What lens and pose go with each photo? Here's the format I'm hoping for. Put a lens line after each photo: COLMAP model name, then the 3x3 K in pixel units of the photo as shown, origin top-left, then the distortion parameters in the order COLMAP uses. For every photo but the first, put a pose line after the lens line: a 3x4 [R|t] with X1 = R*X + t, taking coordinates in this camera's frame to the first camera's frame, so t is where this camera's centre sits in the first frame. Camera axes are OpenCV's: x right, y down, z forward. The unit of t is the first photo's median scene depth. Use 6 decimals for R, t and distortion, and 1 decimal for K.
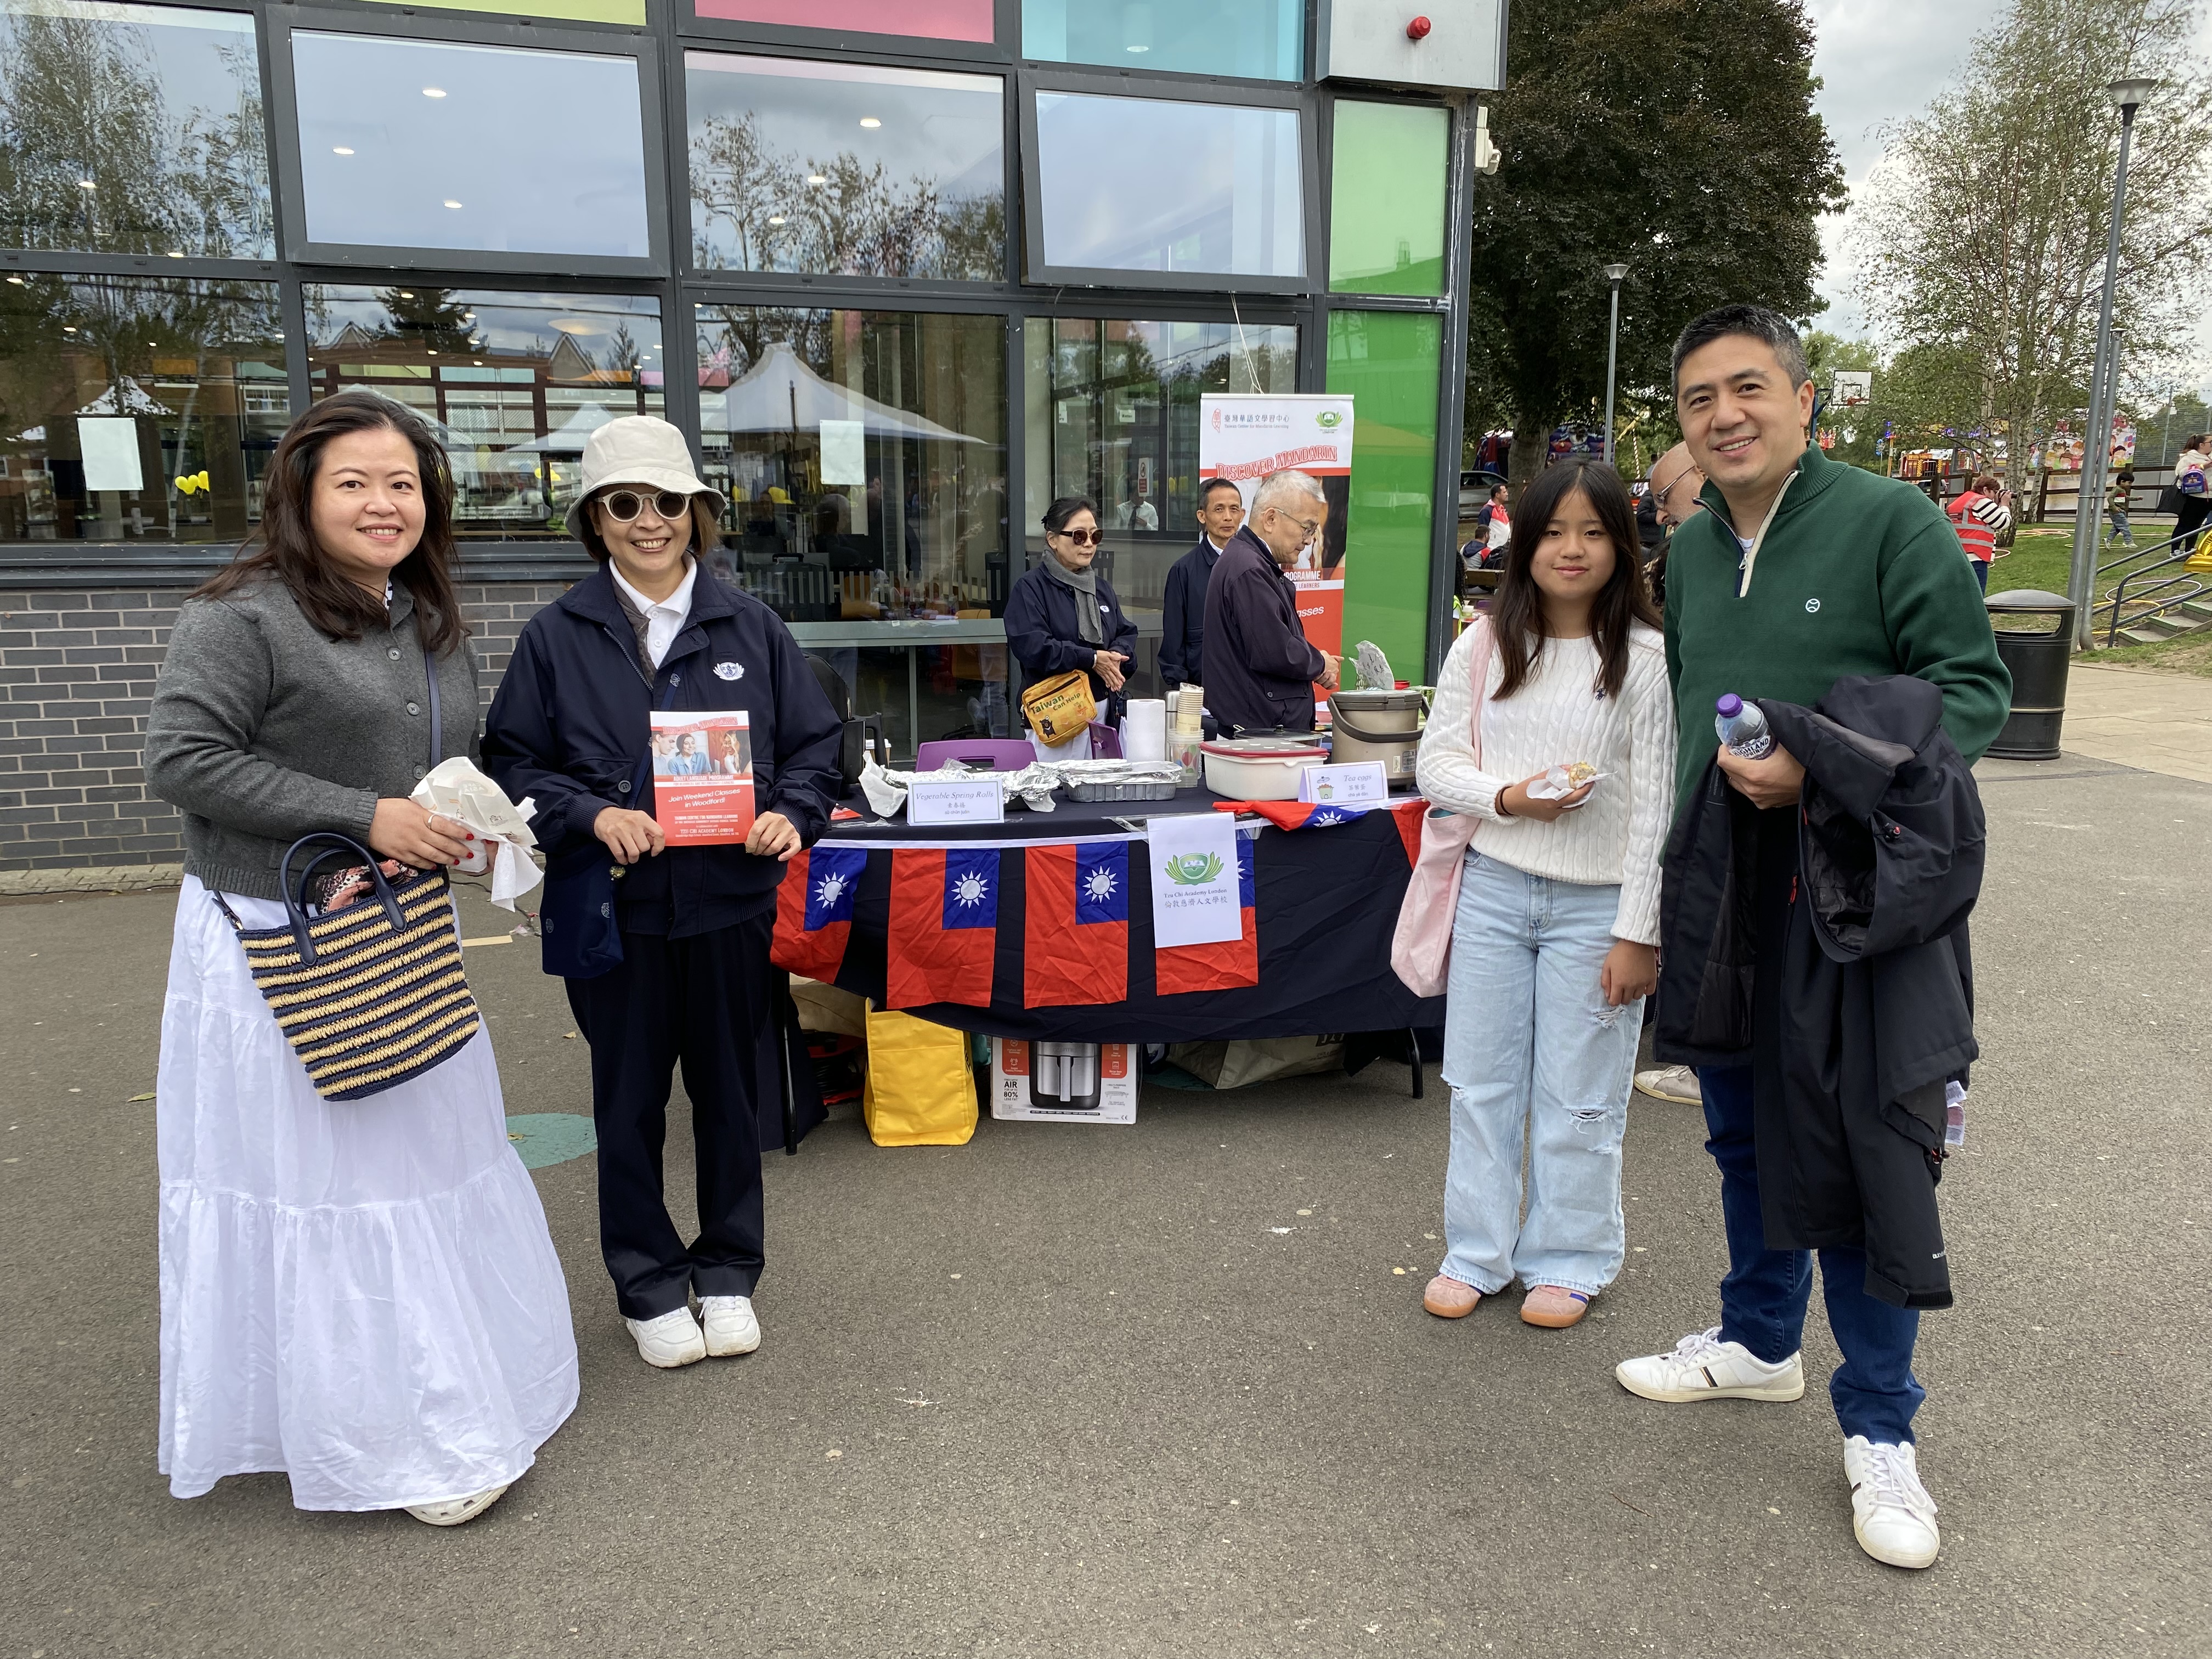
lens RADIAL K [[1698.1, 0, 1102.2], [0, 1698.1, 836.5], [0, 0, 1]] dist [0.004763, -0.000002]
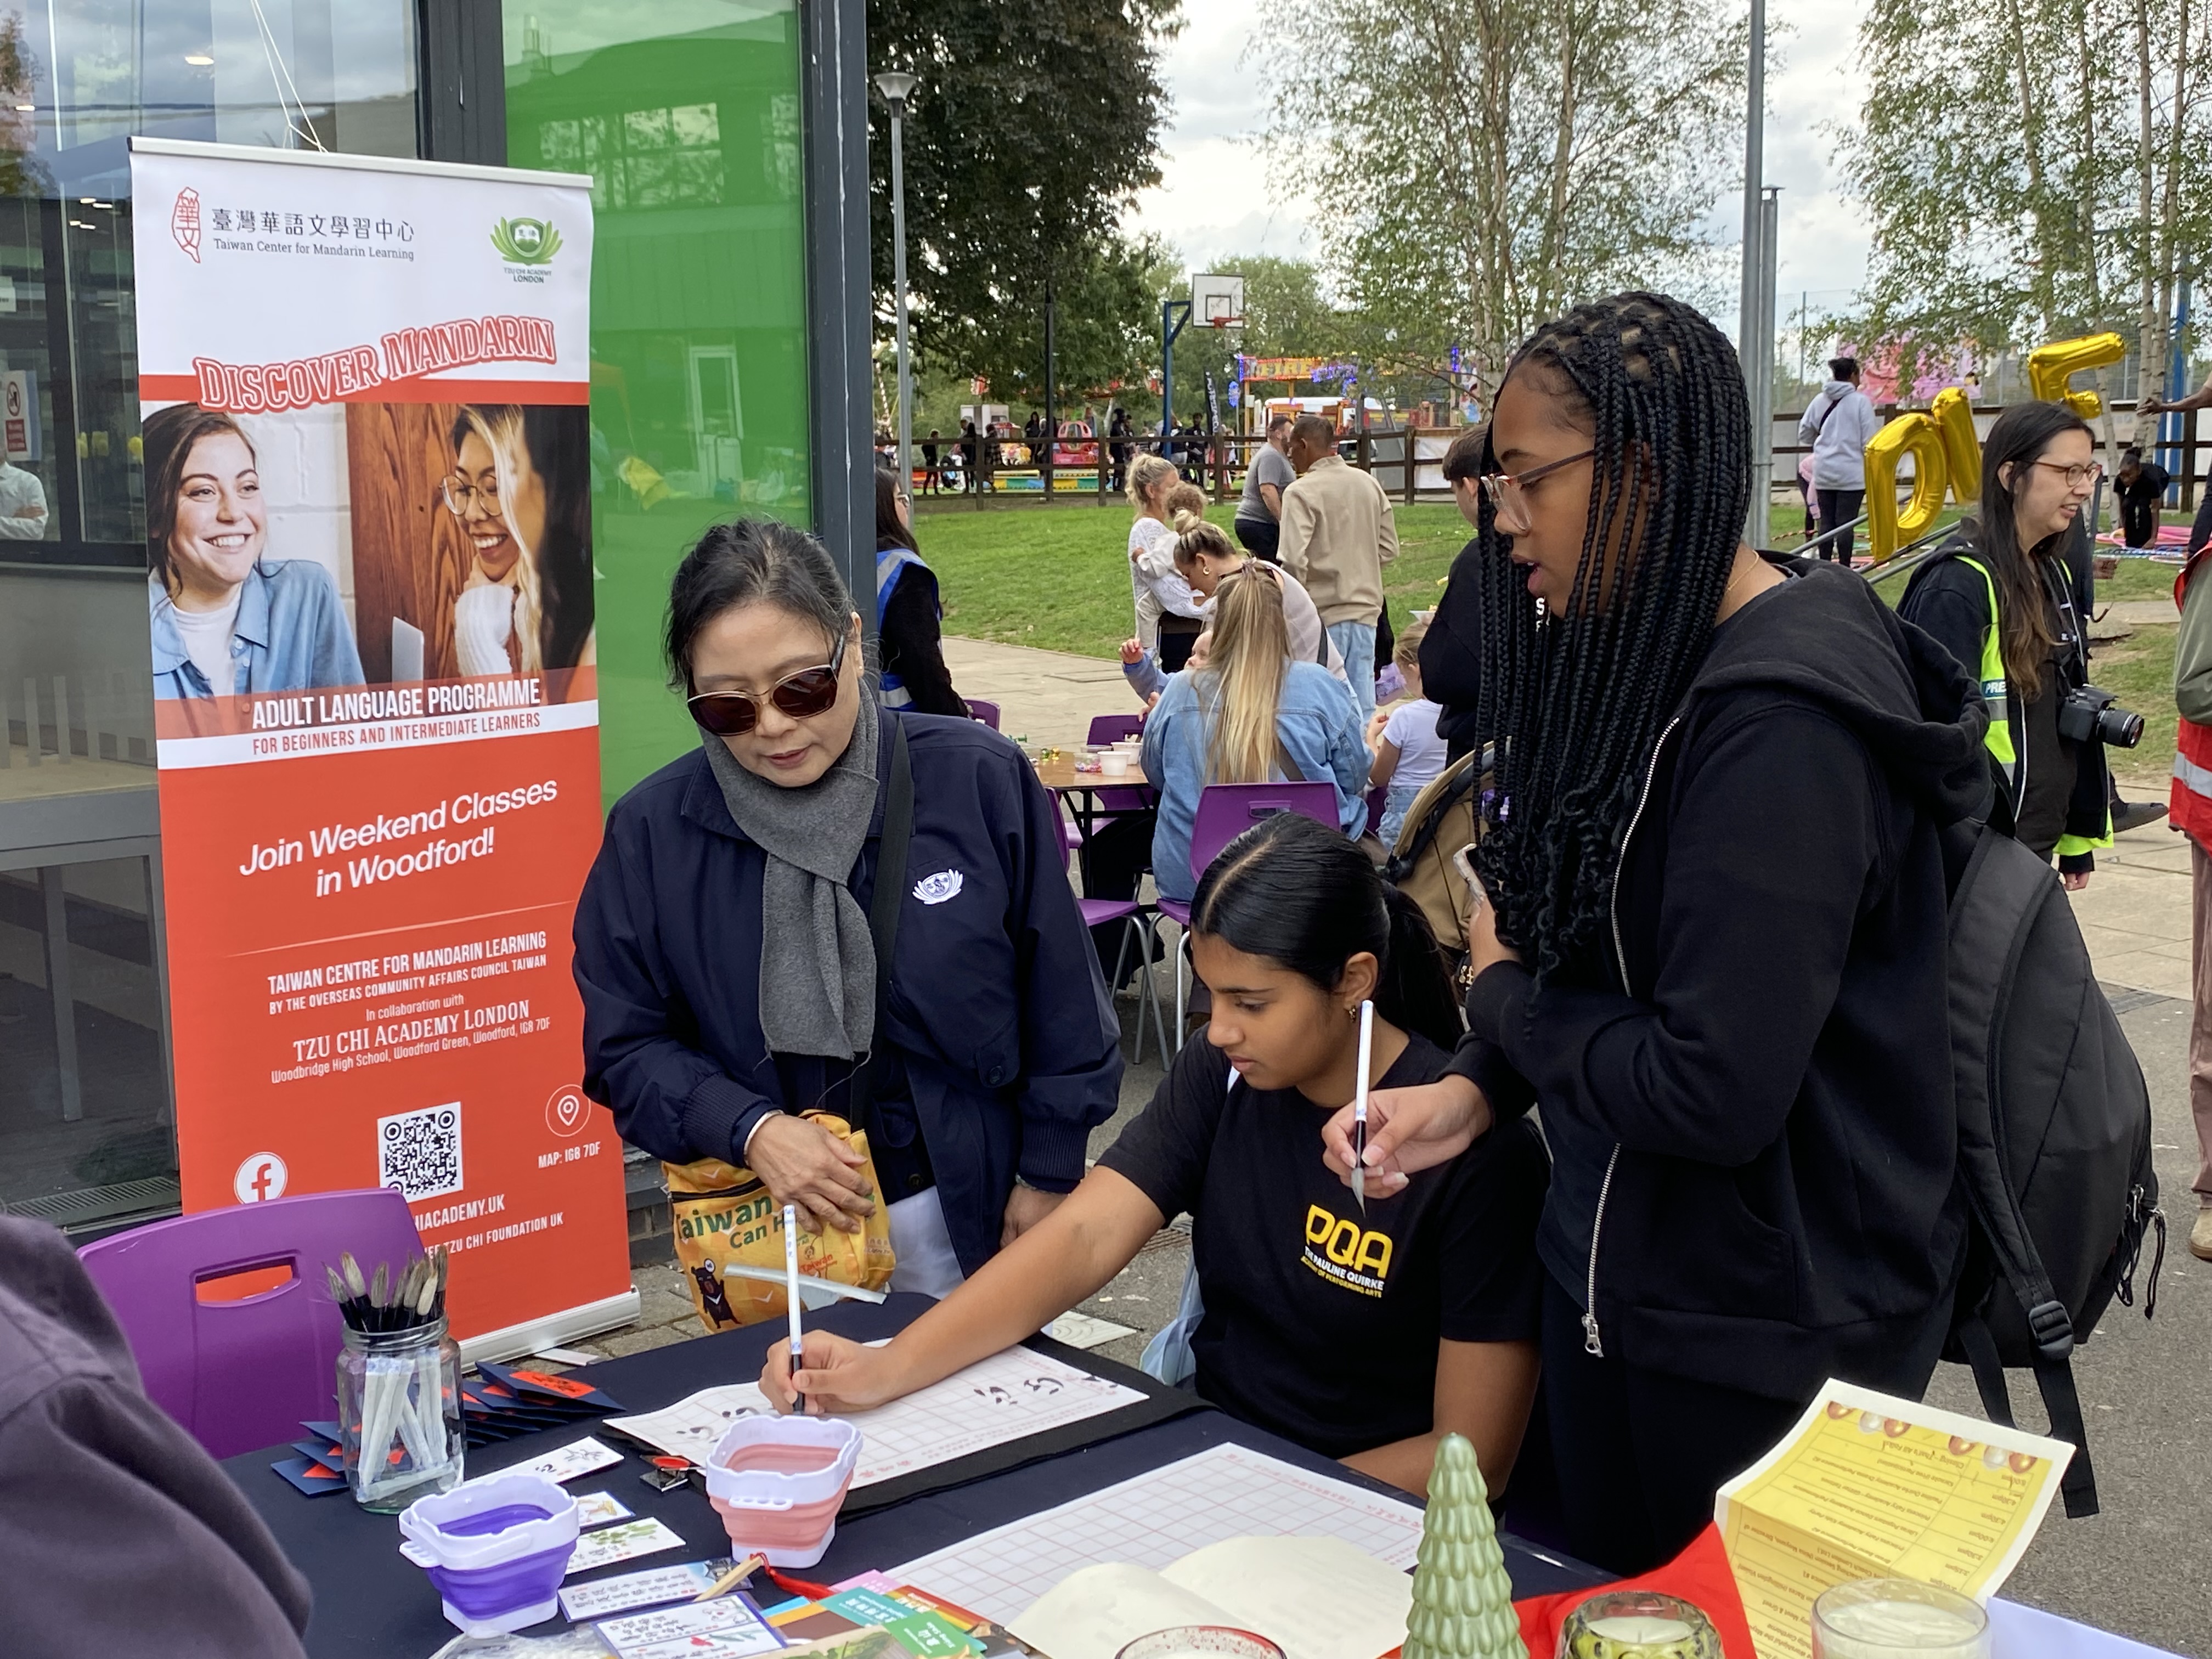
lens RADIAL K [[2718.3, 0, 1118.8], [0, 2718.3, 839.4], [0, 0, 1]] dist [0.002279, 0.000000]
pose [[0.924000, -0.059119, 0.377794, 0.026778], [0.083174, 0.995395, -0.047660, -0.083080], [-0.373237, 0.075461, 0.924662, 0.425422]]
